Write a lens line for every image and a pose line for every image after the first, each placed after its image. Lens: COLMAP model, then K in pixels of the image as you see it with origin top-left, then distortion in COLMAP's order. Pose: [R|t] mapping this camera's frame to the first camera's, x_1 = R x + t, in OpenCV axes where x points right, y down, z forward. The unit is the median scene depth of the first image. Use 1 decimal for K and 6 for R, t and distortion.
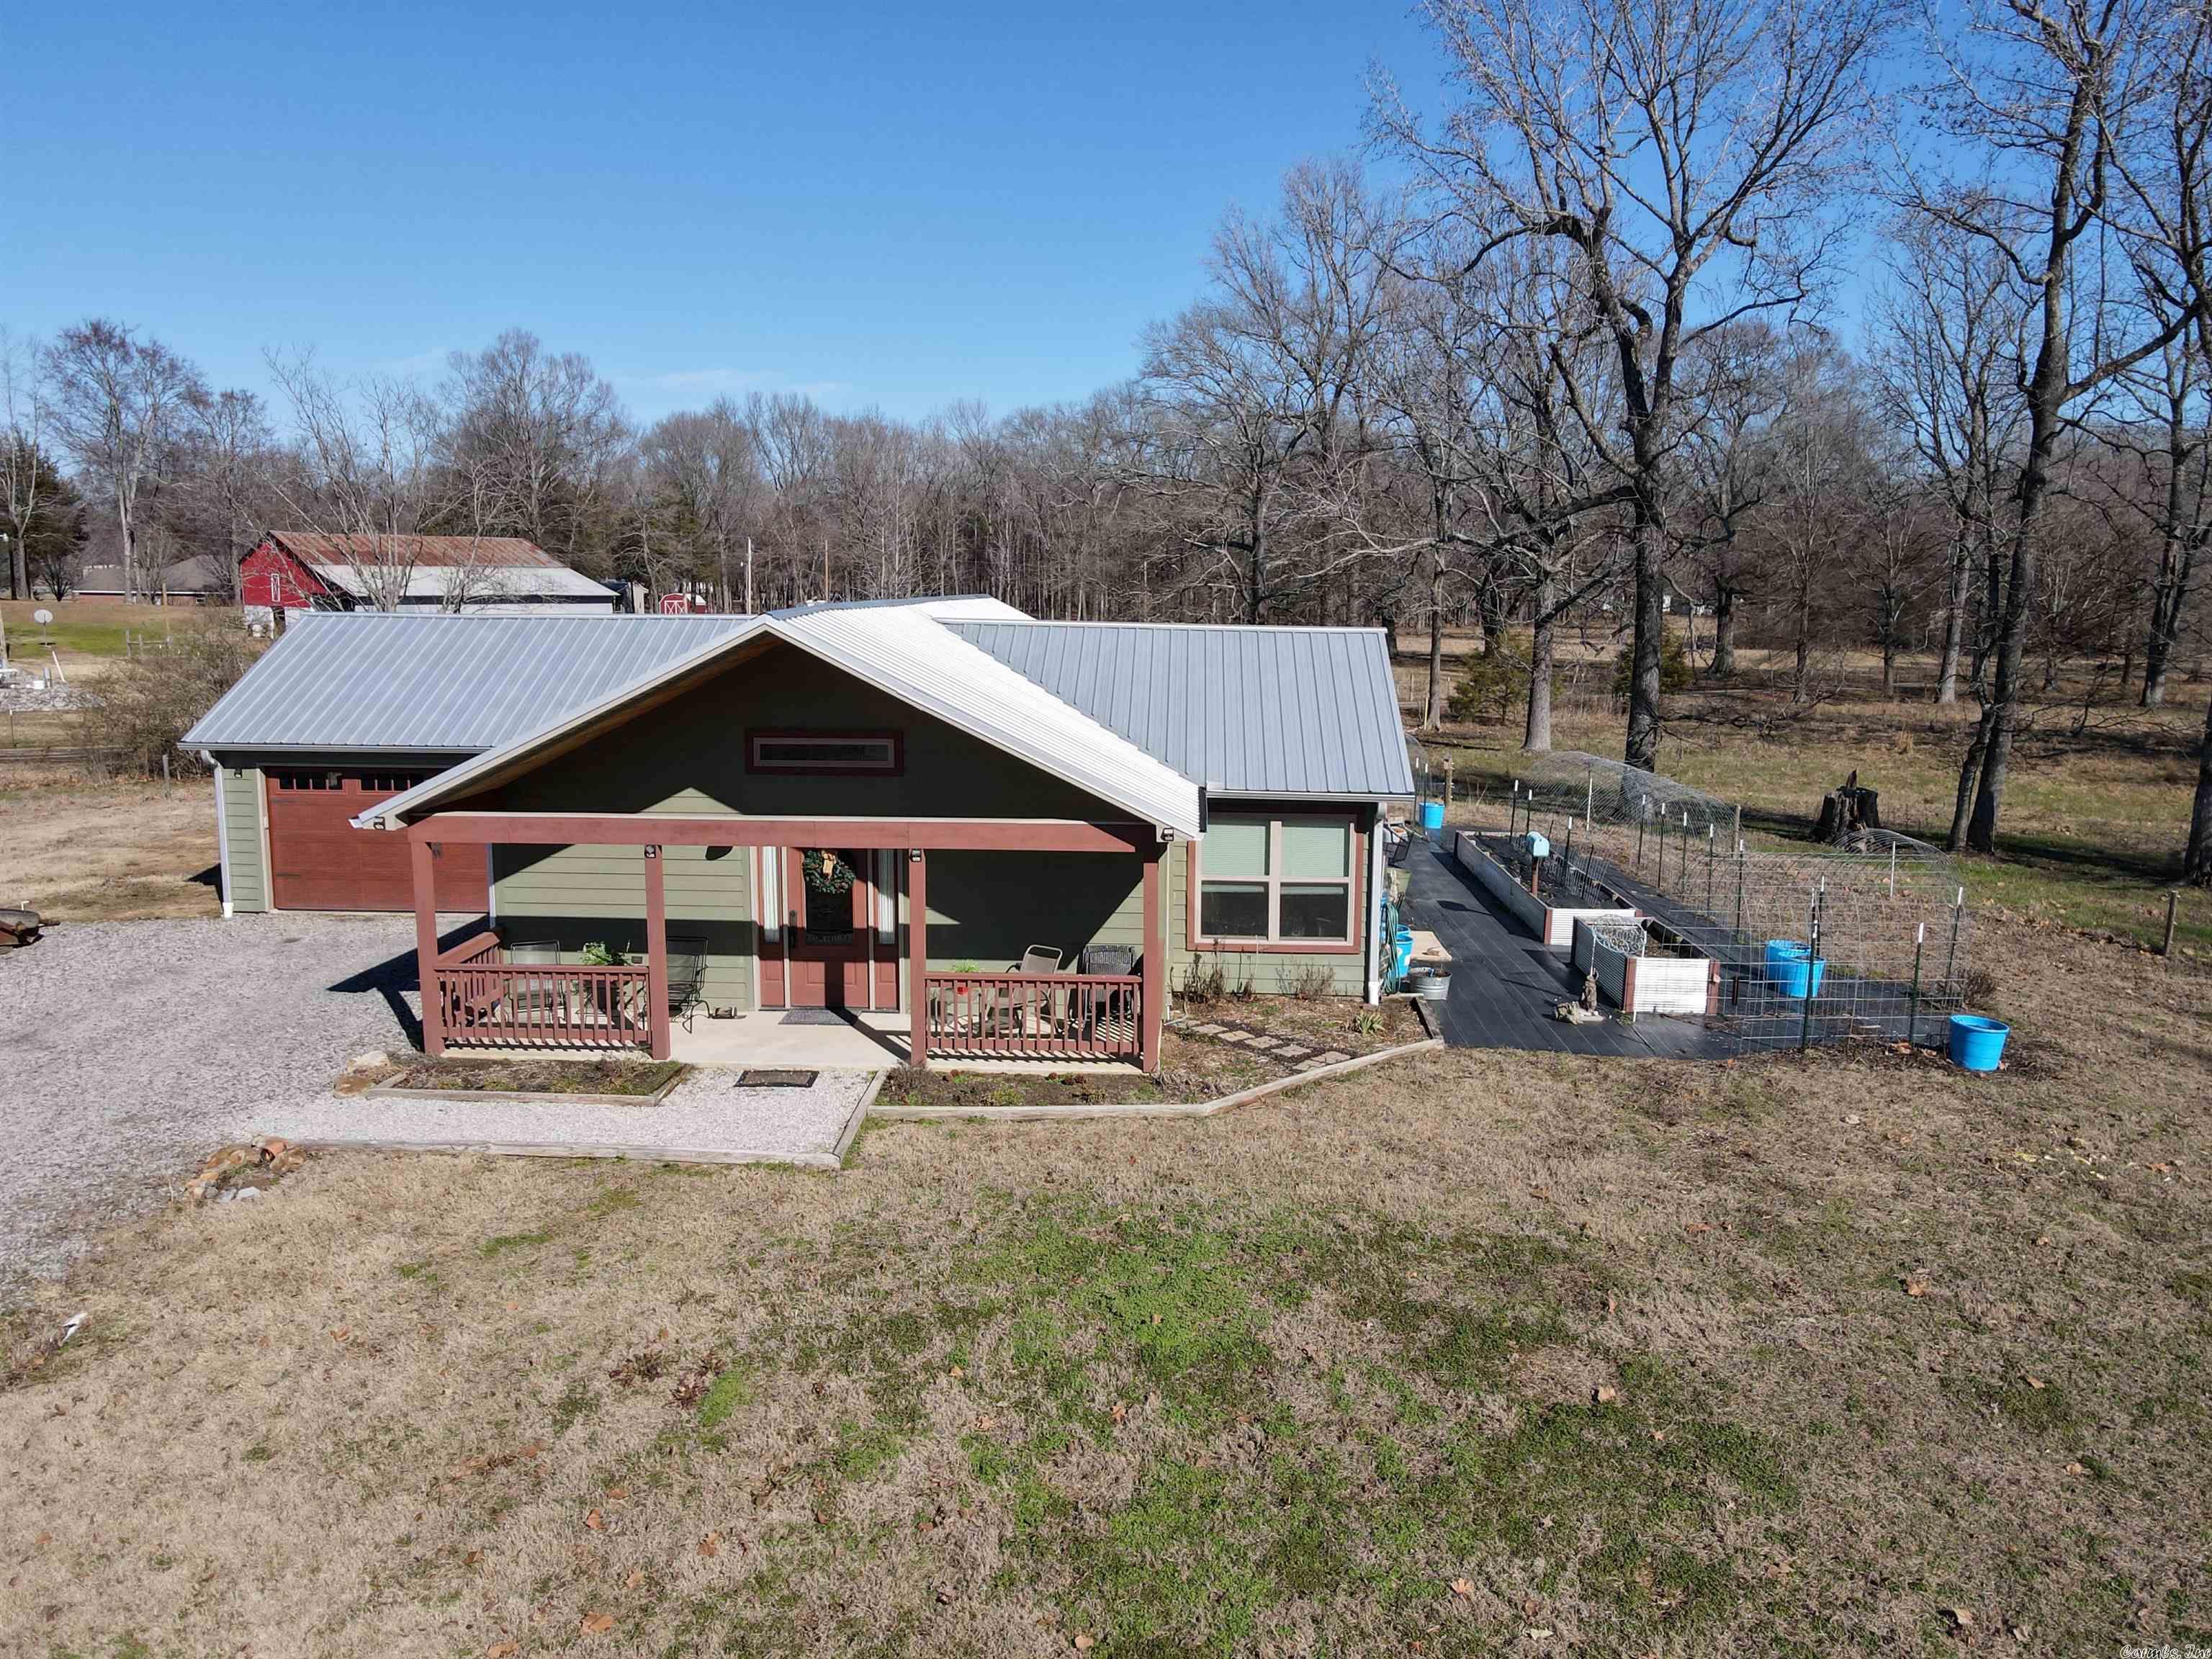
lens RADIAL K [[1617.3, 0, 1101.0], [0, 1617.3, 823.9], [0, 0, 1]] dist [0.011829, 0.005112]
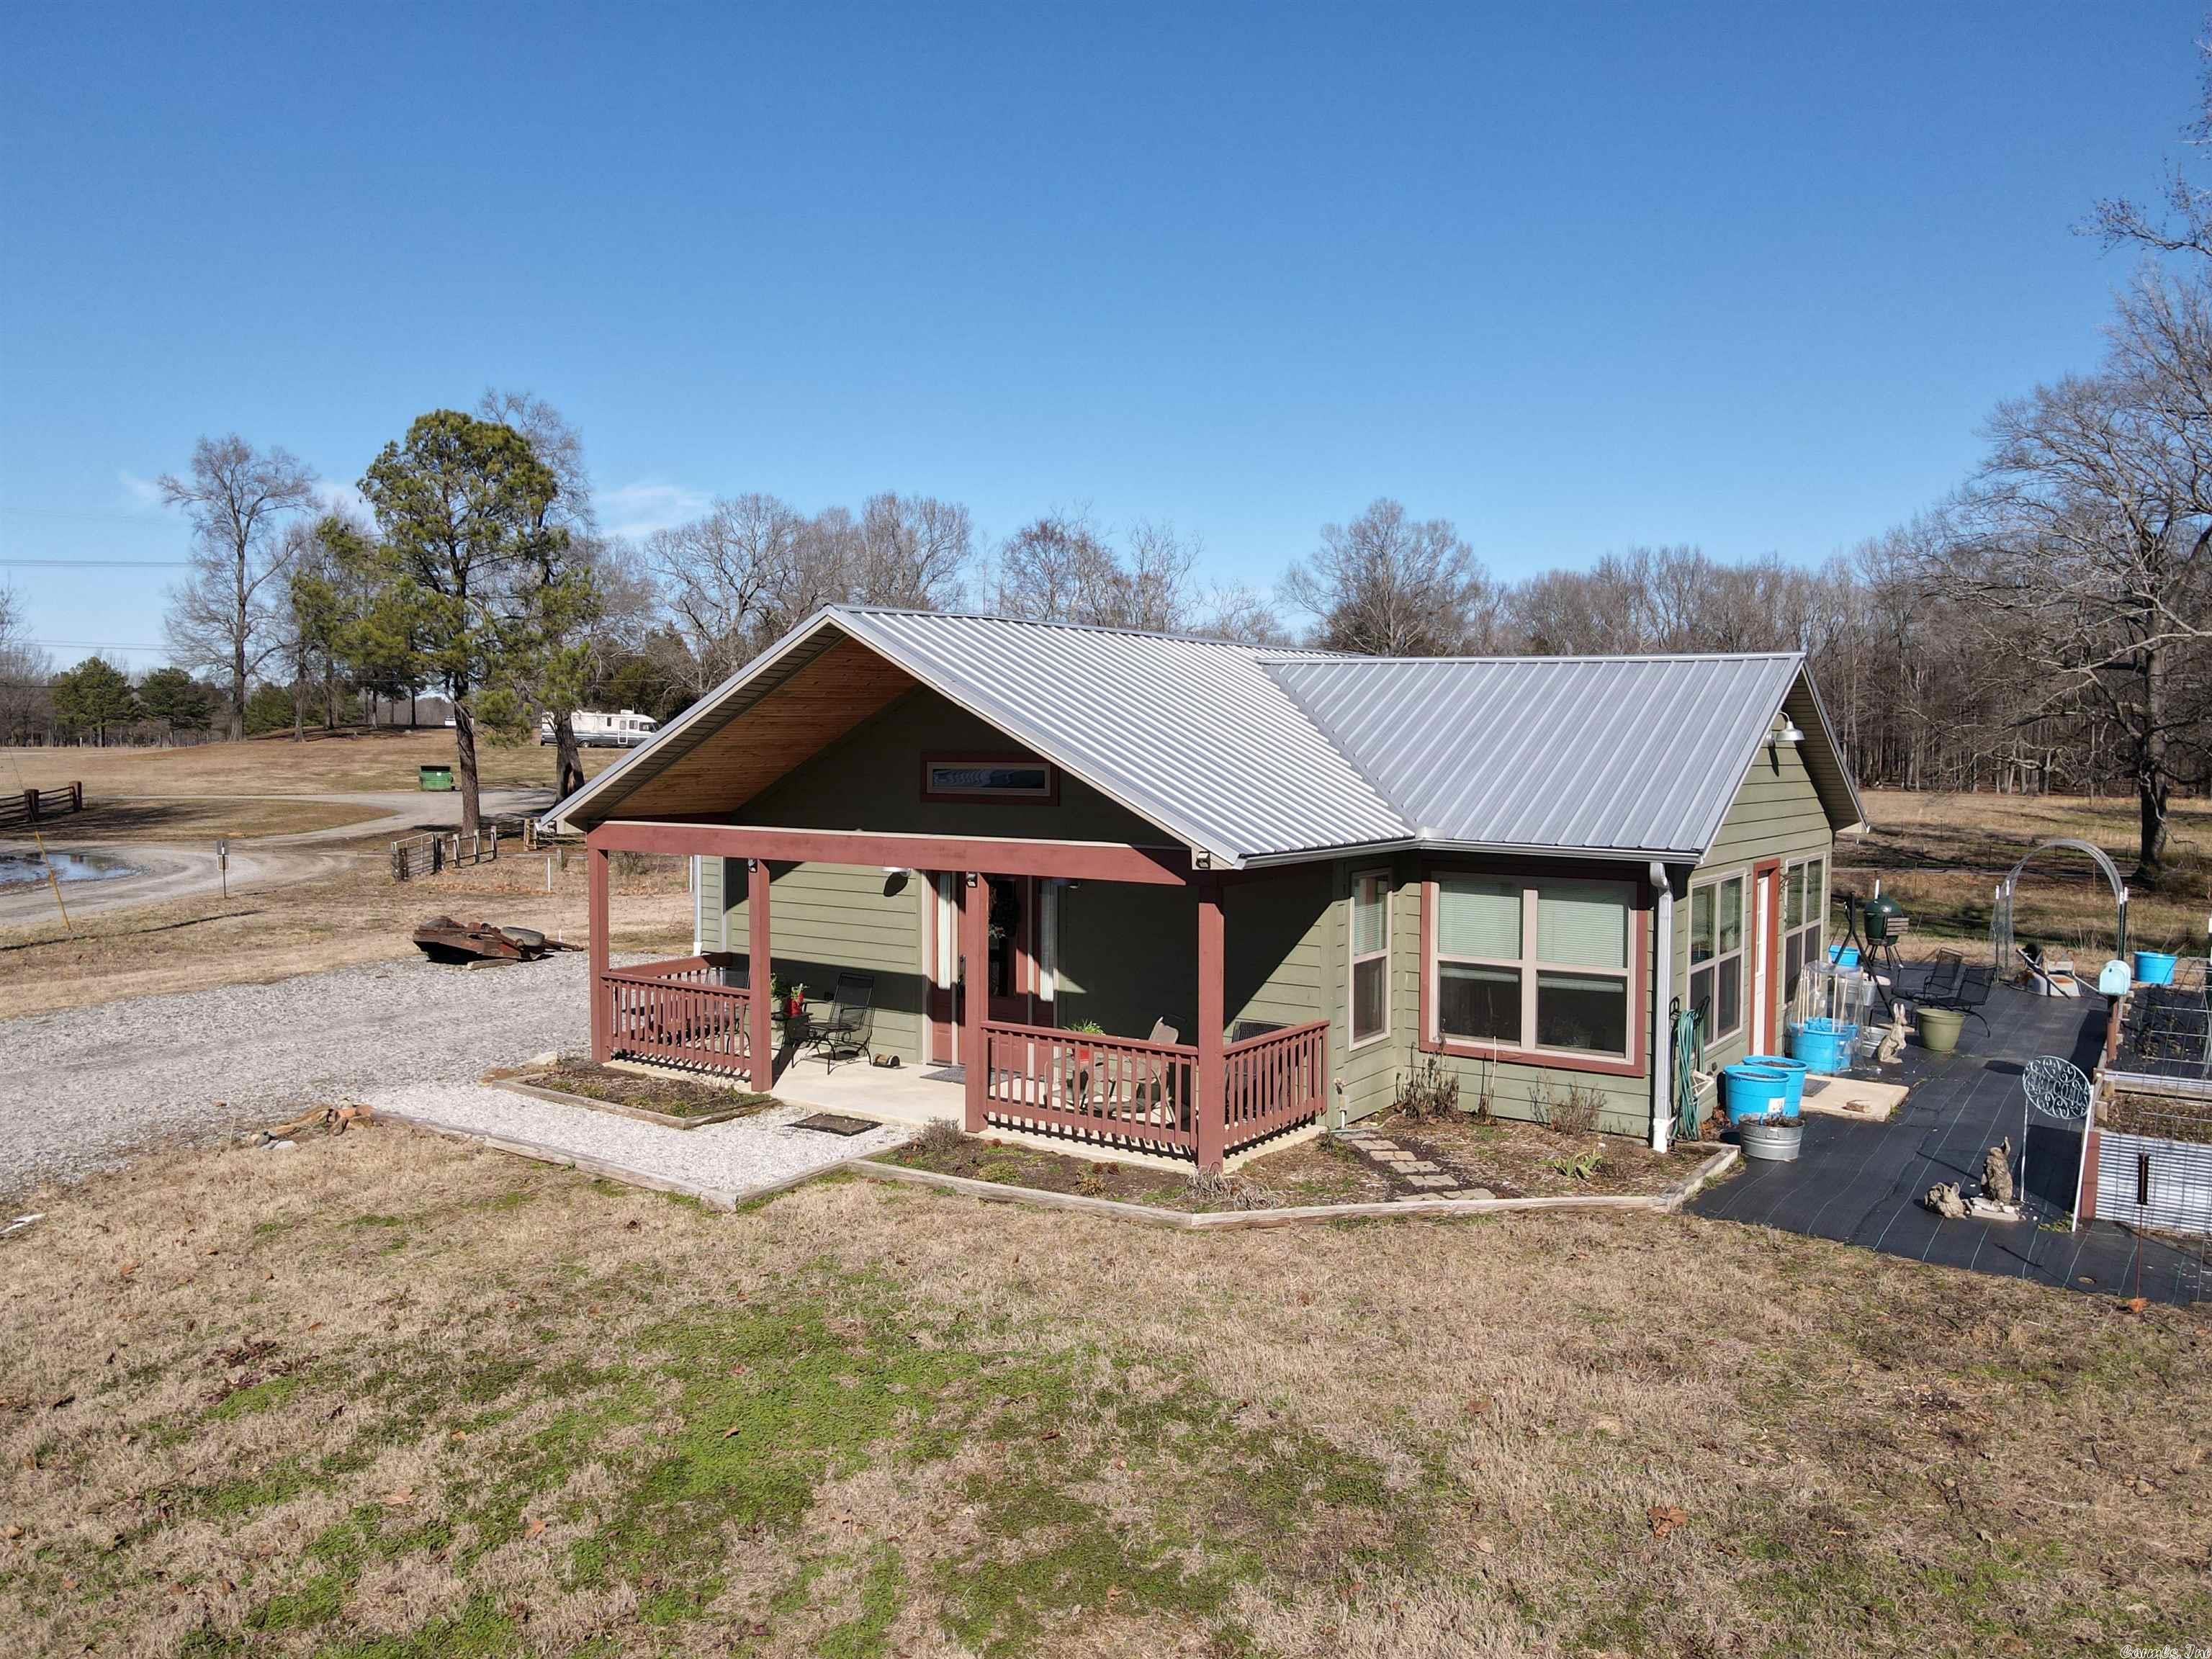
lens RADIAL K [[1617.3, 0, 1102.1], [0, 1617.3, 826.5], [0, 0, 1]] dist [0.011829, 0.005112]
pose [[0.849764, 0.023987, -0.526618, 0.331951], [-0.077894, 0.993712, -0.080429, 0.046281], [0.521377, 0.109366, 0.846289, 0.256612]]
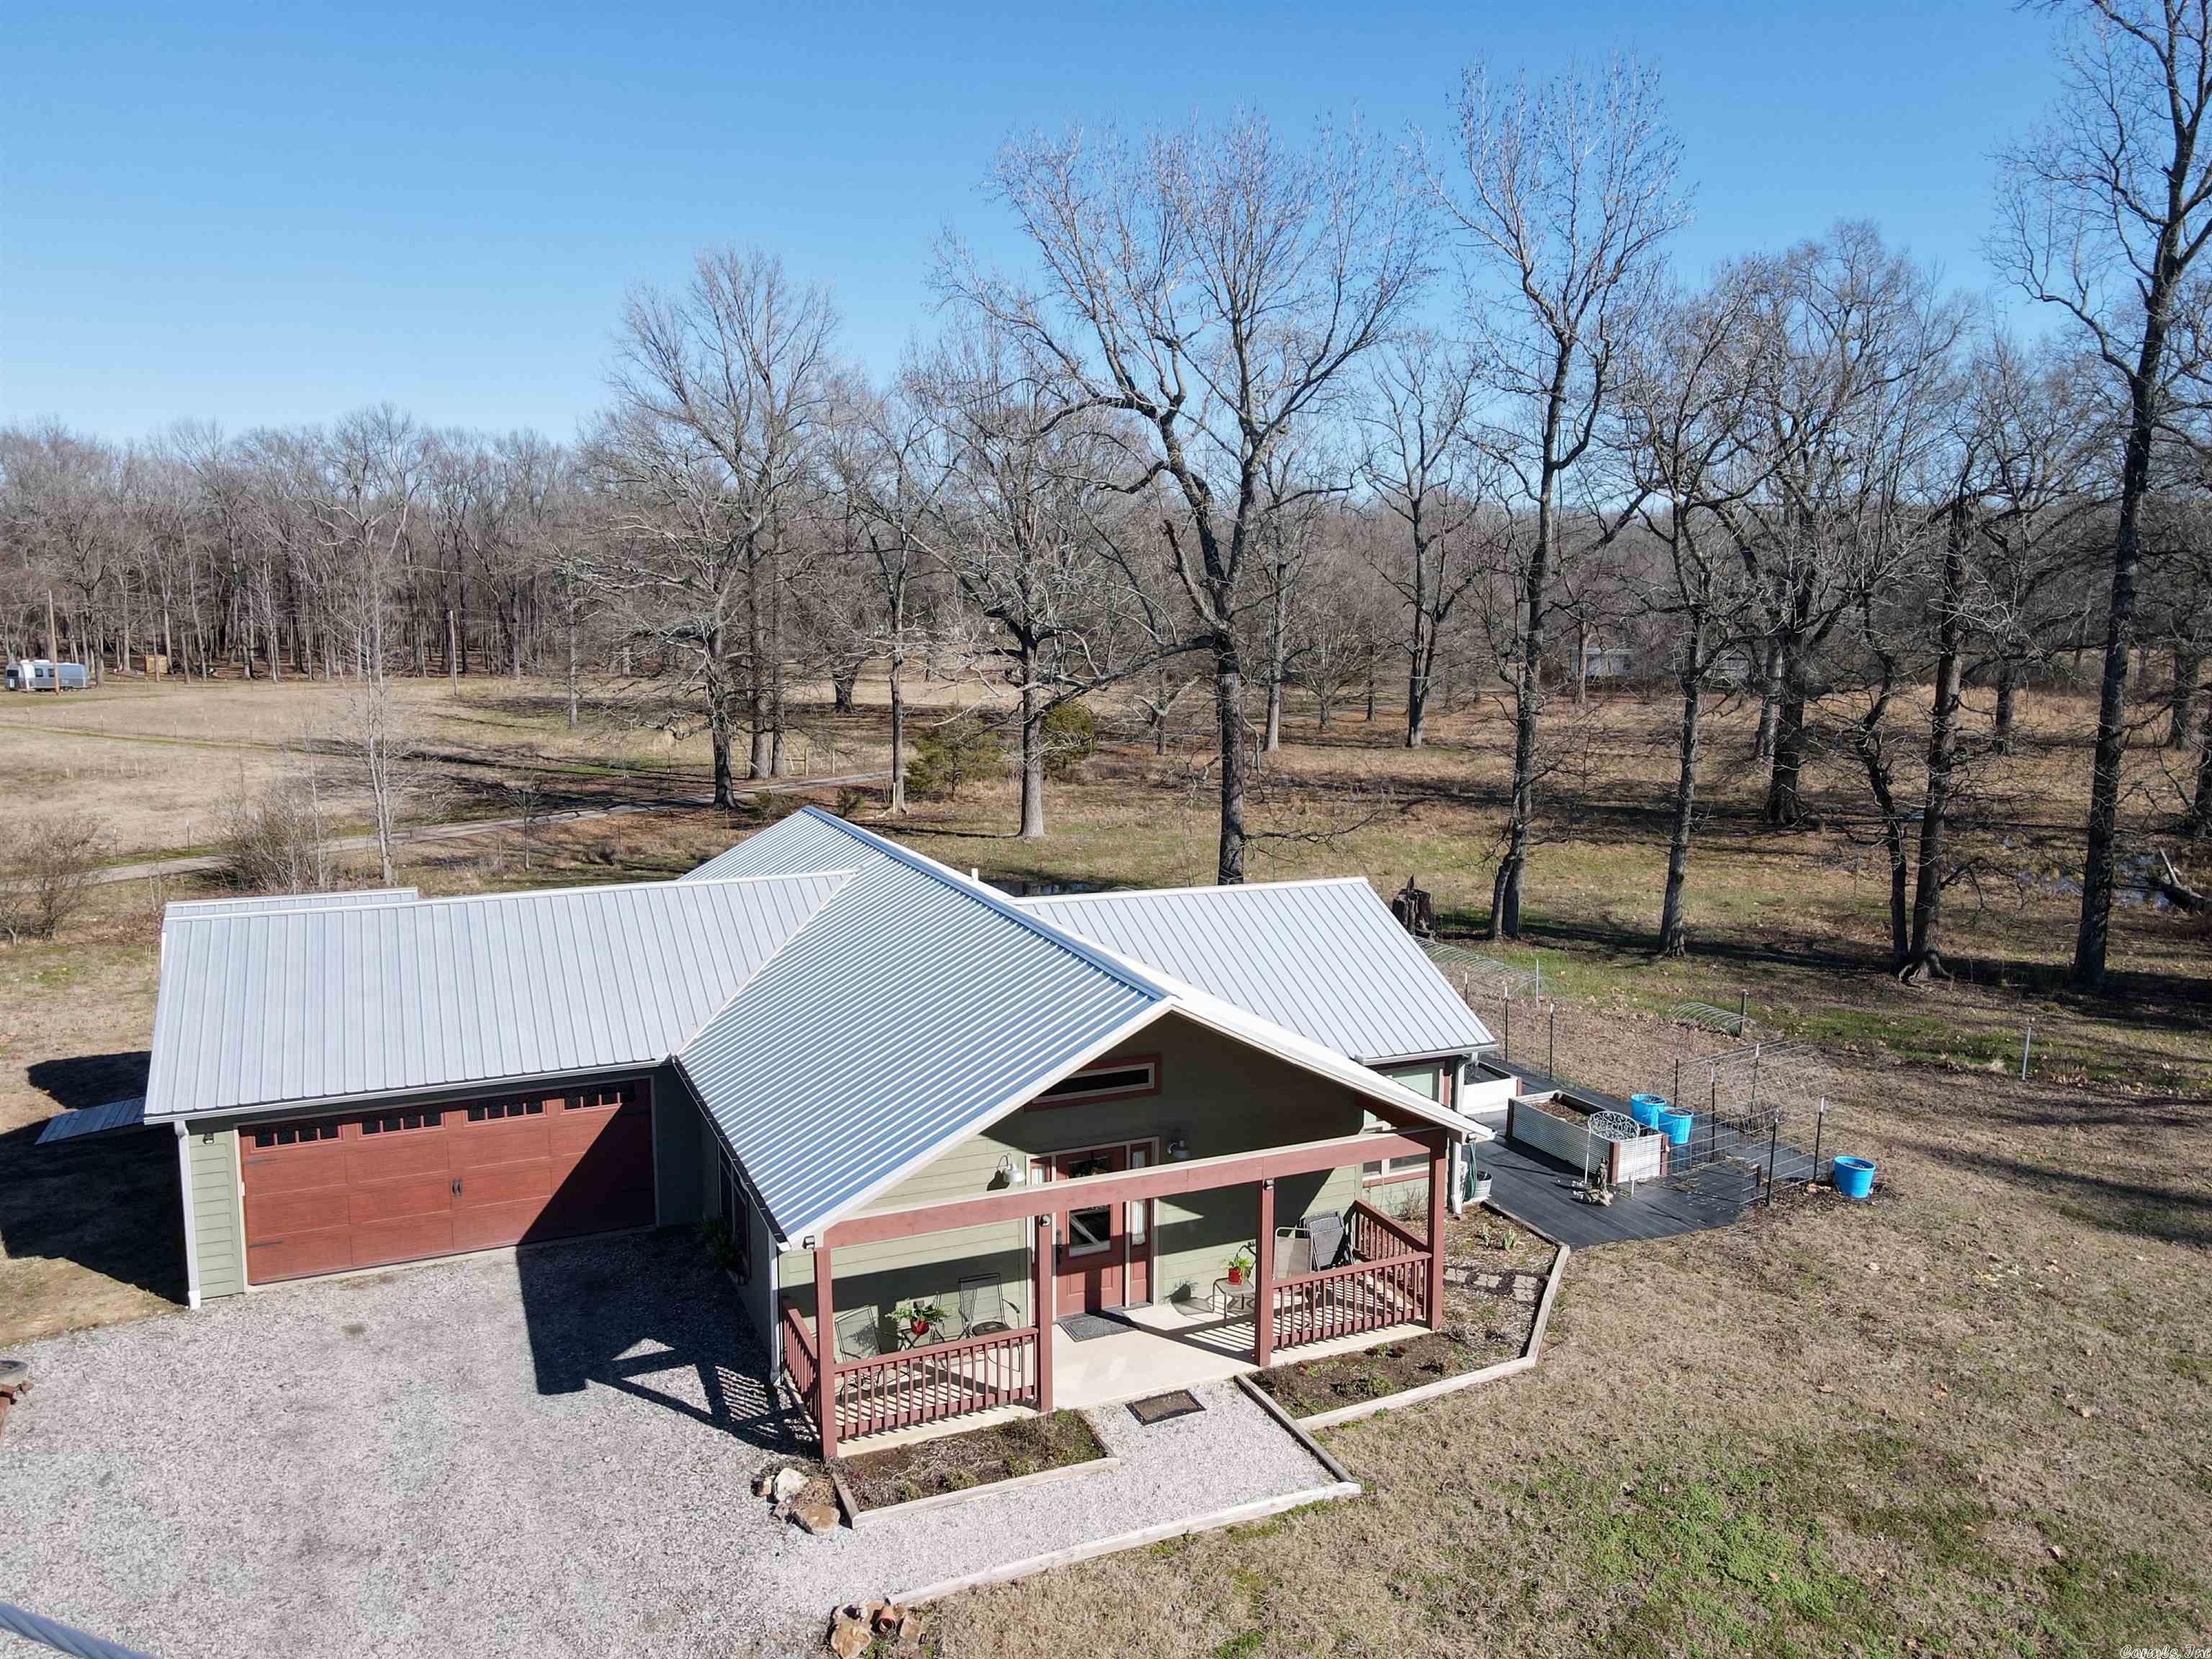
lens RADIAL K [[1617.3, 0, 1098.6], [0, 1617.3, 832.7], [0, 0, 1]] dist [0.011829, 0.005112]
pose [[0.892094, -0.069942, 0.446405, -0.593229], [0.070204, 0.997405, 0.015977, -0.210924], [-0.446364, 0.017086, 0.894689, 0.031649]]
